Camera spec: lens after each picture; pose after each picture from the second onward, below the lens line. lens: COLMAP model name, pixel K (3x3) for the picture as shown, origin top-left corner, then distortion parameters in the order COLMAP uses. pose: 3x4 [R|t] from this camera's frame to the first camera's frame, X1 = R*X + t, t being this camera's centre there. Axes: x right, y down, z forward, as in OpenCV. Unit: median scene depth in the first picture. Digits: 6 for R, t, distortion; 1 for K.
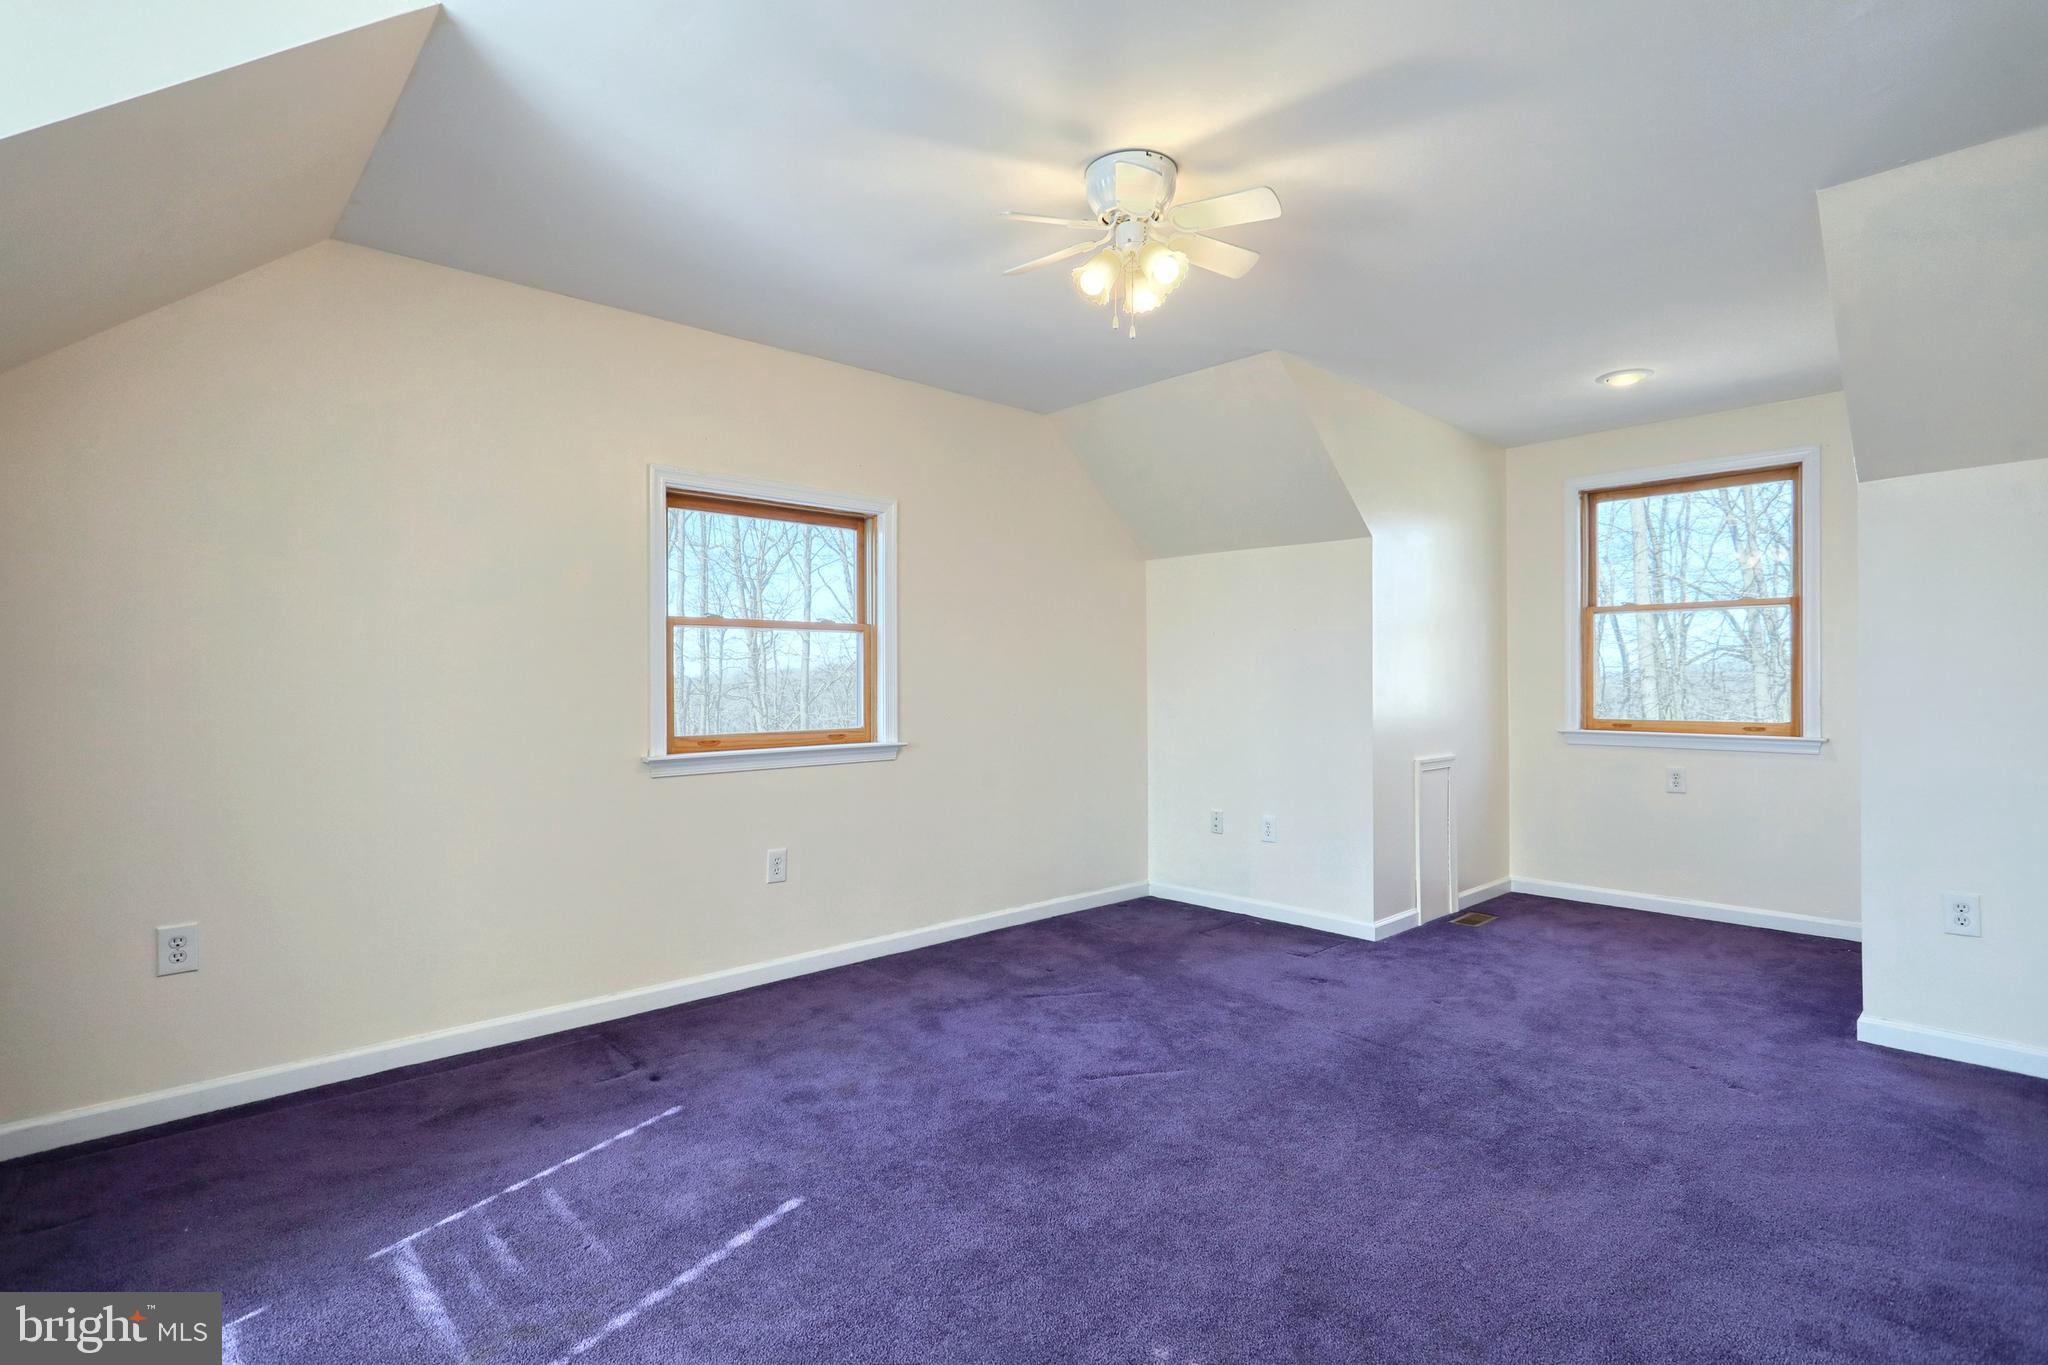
lens RADIAL K [[969.0, 0, 1021.1], [0, 969.0, 679.0], [0, 0, 1]] dist [-0.004923, 0.002515]
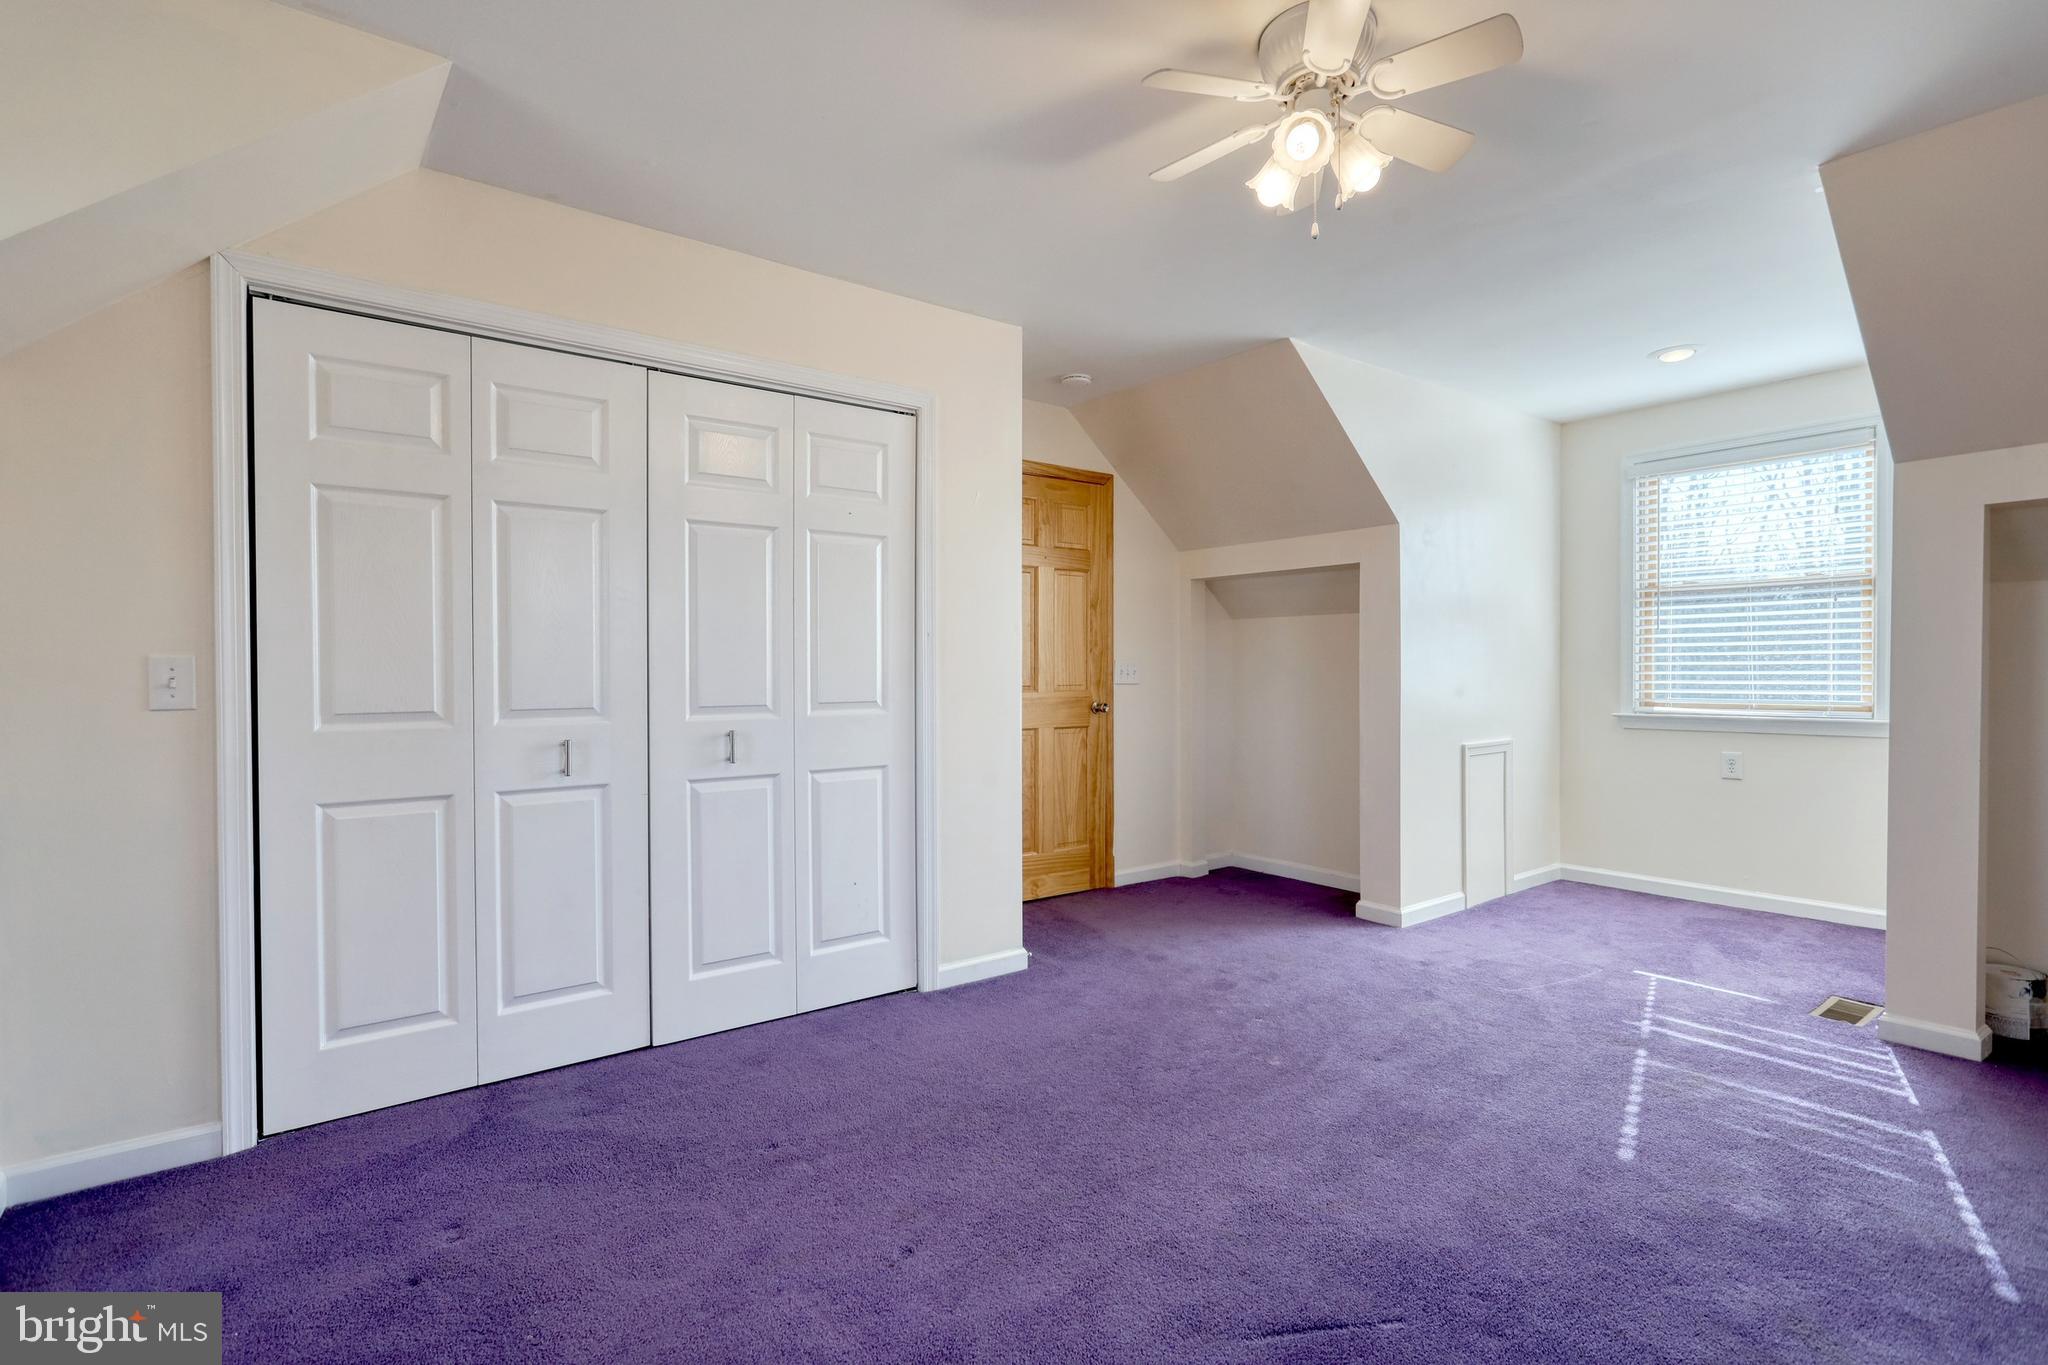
lens RADIAL K [[969.0, 0, 1021.1], [0, 969.0, 679.0], [0, 0, 1]] dist [-0.004923, 0.002515]
pose [[-0.996002, 0.003228, 0.089273, 0.331173], [0.004717, 0.999853, 0.016467, 0.001989], [-0.089207, 0.016823, -0.995871, 2.139171]]
